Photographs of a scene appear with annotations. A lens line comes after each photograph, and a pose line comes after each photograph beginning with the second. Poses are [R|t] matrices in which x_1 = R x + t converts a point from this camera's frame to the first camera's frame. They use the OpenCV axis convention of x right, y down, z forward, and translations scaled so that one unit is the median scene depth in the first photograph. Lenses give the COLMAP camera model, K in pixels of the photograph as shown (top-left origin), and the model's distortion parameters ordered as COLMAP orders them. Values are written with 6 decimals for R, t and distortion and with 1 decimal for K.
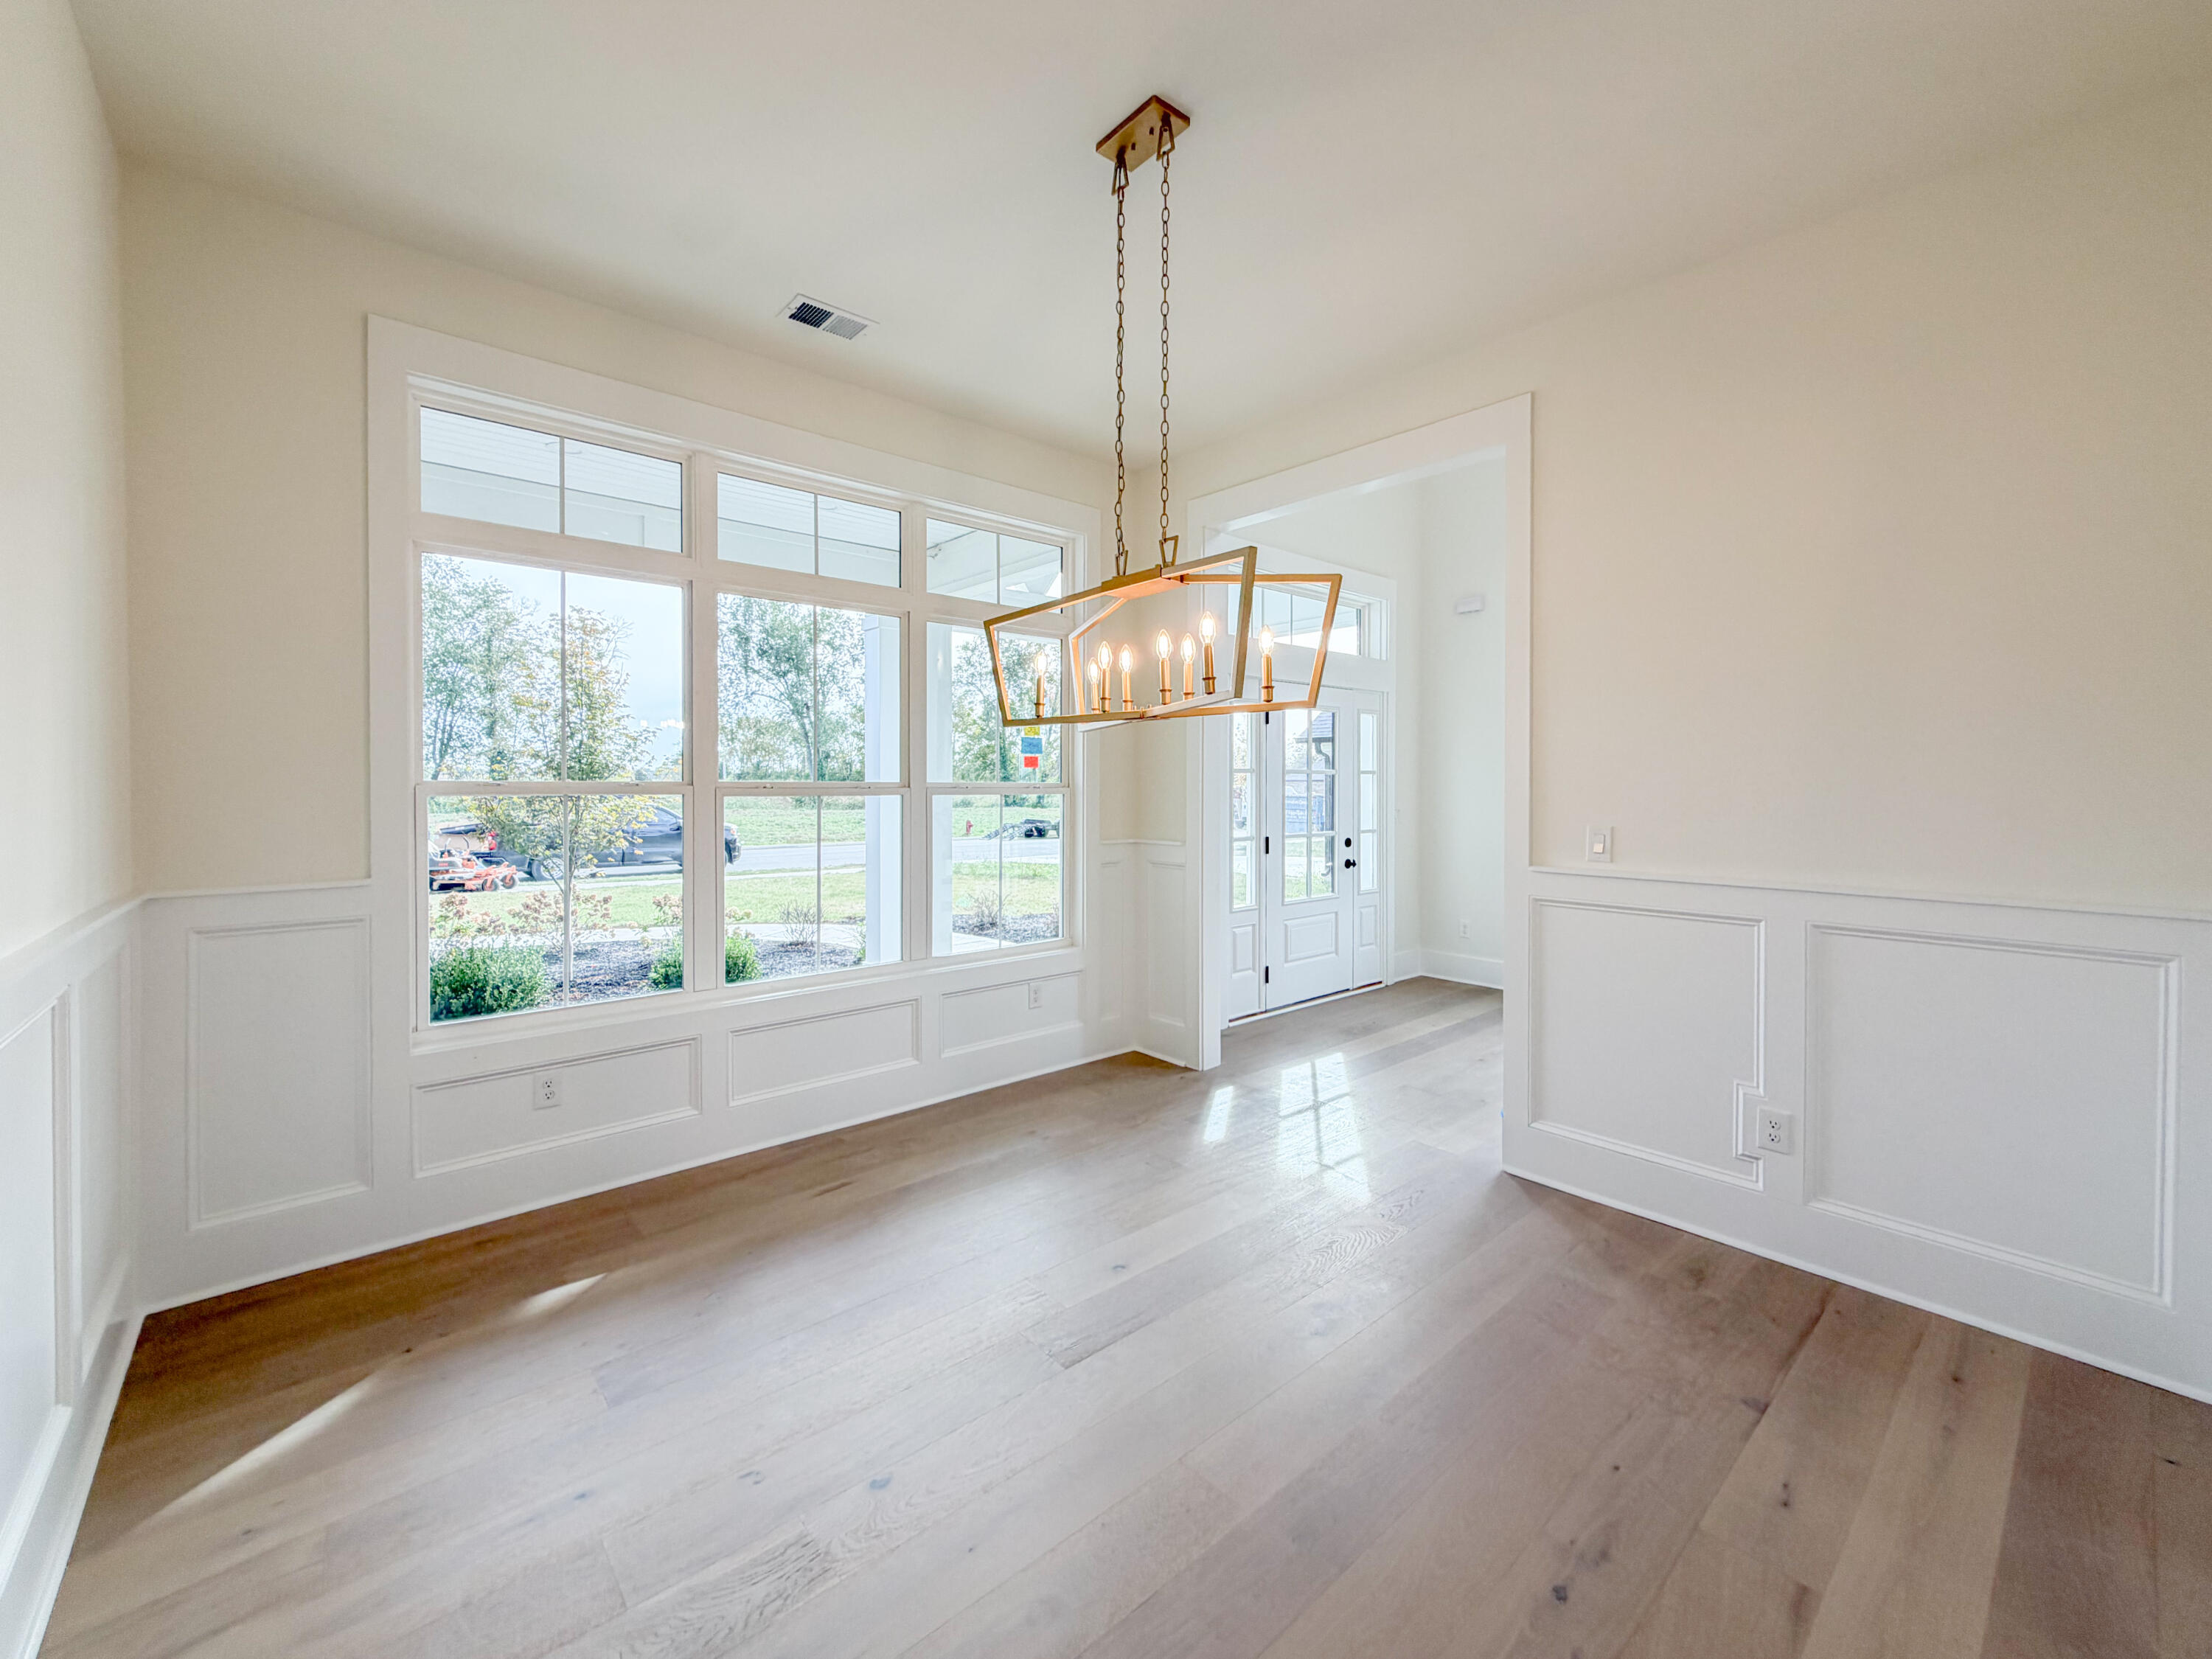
lens RADIAL K [[888.8, 0, 1103.7], [0, 888.8, 824.4], [0, 0, 1]] dist [0.001793, 0.000159]
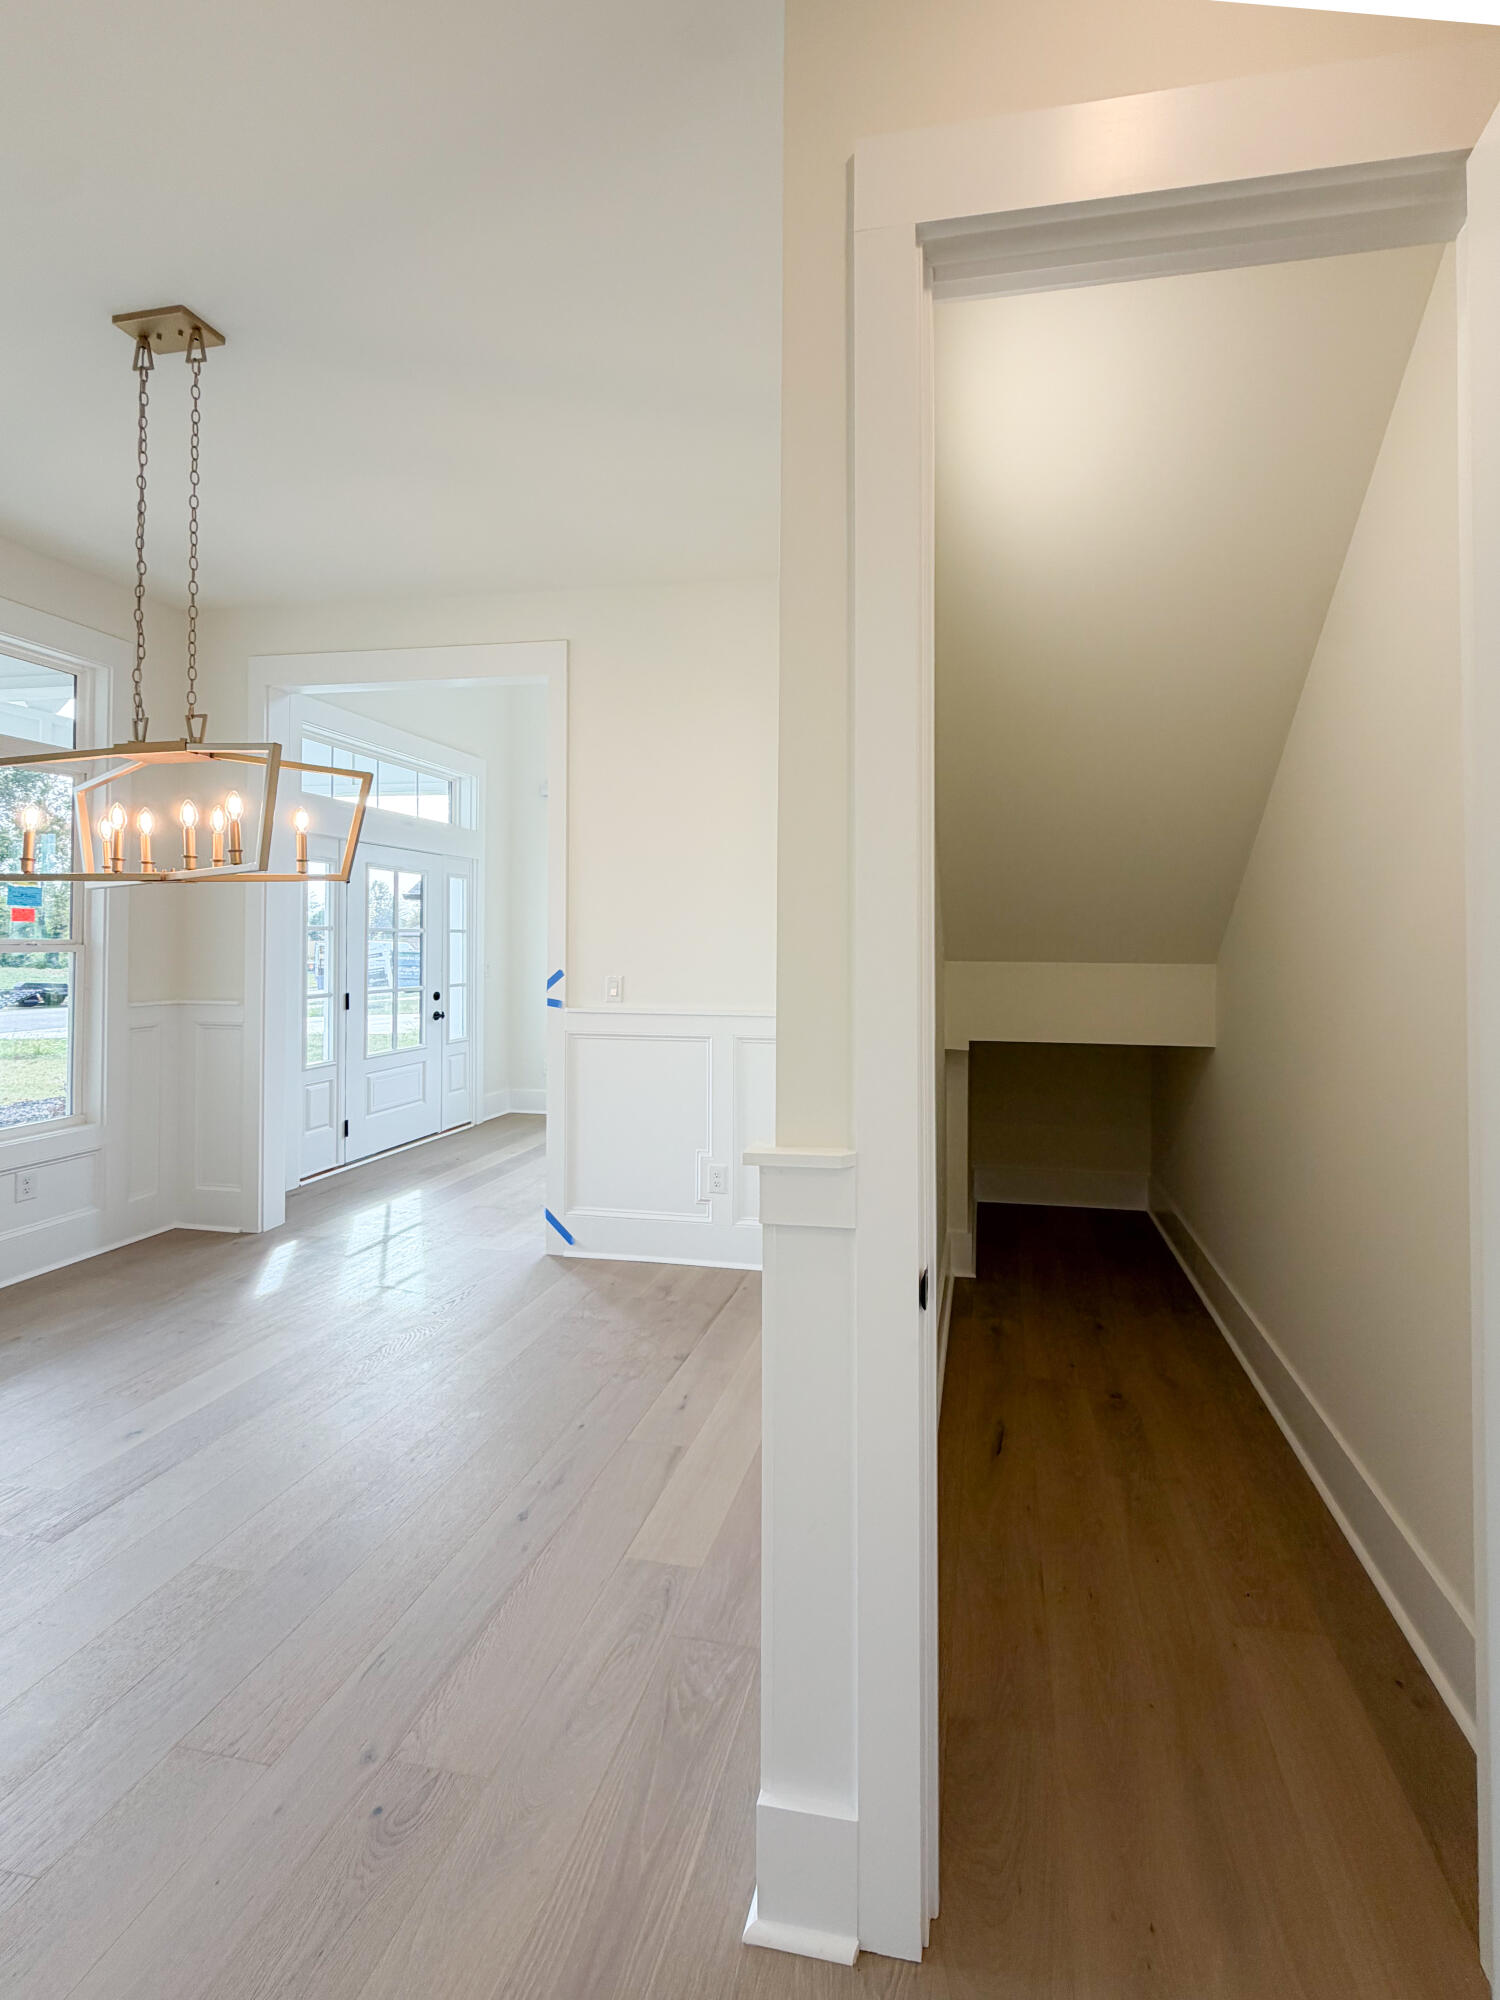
lens RADIAL K [[803.6, 0, 811.0], [0, 803.6, 944.0], [0, 0, 1]] dist [0.001793, 0.000159]
pose [[0.772244, 0.005858, 0.635299, 0.019291], [0.021039, 0.999173, -0.034787, 0.002215], [-0.634978, 0.040230, 0.771482, -0.132148]]
